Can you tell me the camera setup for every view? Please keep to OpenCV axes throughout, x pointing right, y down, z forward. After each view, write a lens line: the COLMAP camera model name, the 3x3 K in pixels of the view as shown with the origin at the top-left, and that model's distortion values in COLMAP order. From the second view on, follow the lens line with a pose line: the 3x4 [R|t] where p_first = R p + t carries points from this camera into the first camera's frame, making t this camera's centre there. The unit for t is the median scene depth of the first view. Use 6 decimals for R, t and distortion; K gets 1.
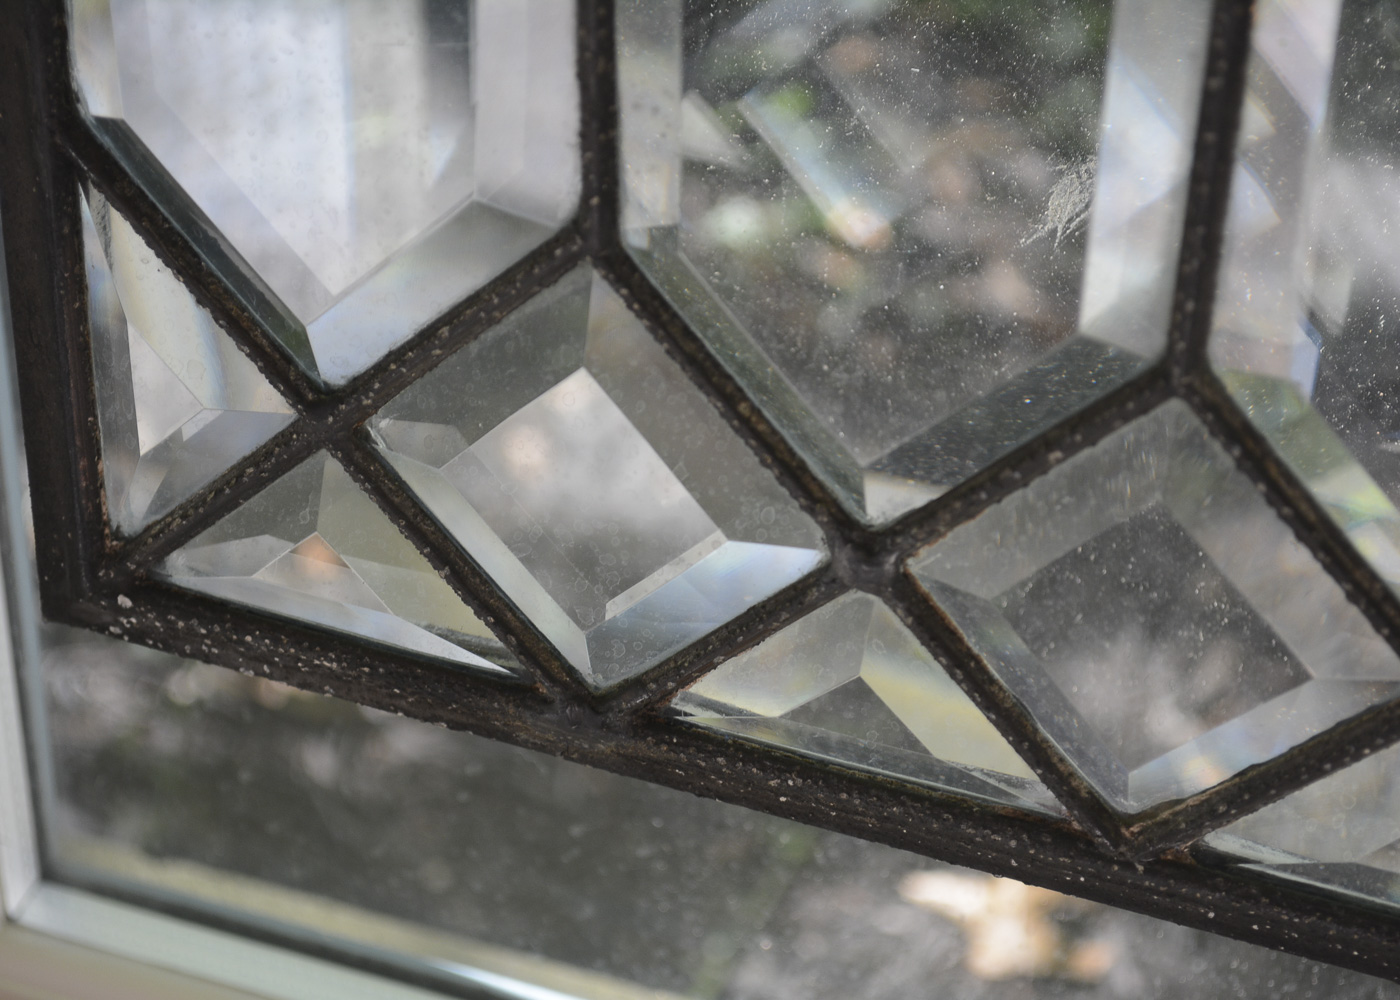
lens RADIAL K [[3723.4, 0, 700.4], [0, 3723.4, 501.4], [0, 0, 1]] dist [0.081282, 0.000000]
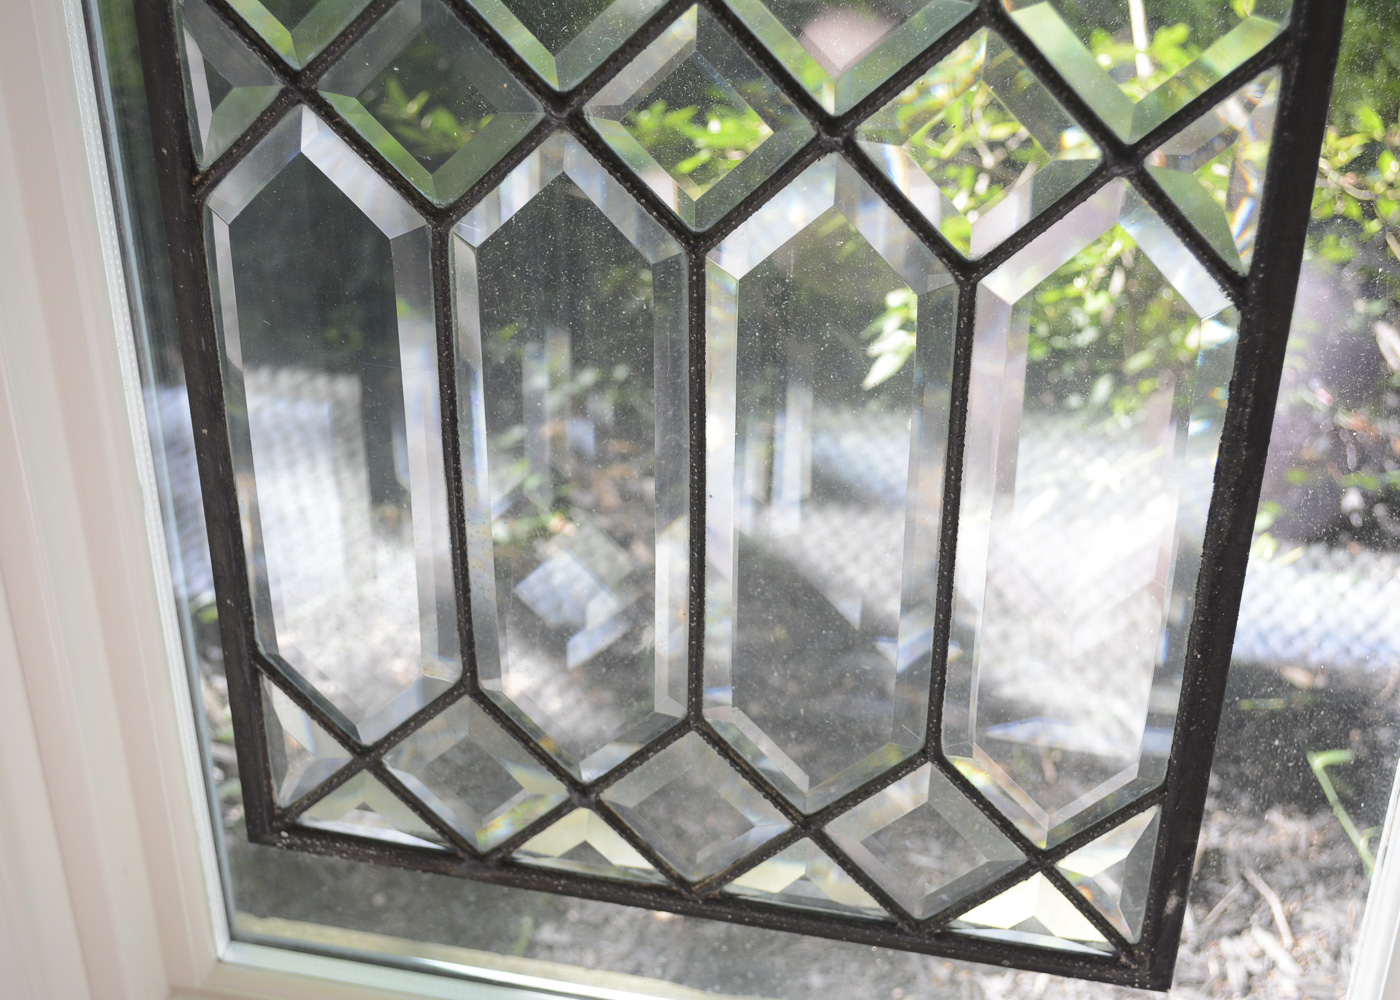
lens RADIAL K [[1995.0, 0, 697.7], [0, 1995.0, 496.9], [0, 0, 1]] dist [-0.020603, 0.000000]
pose [[0.989177, -0.092162, 0.114167, -0.015889], [0.100594, 0.992431, -0.070436, -0.082205], [-0.106811, 0.081159, 0.990961, -0.387747]]
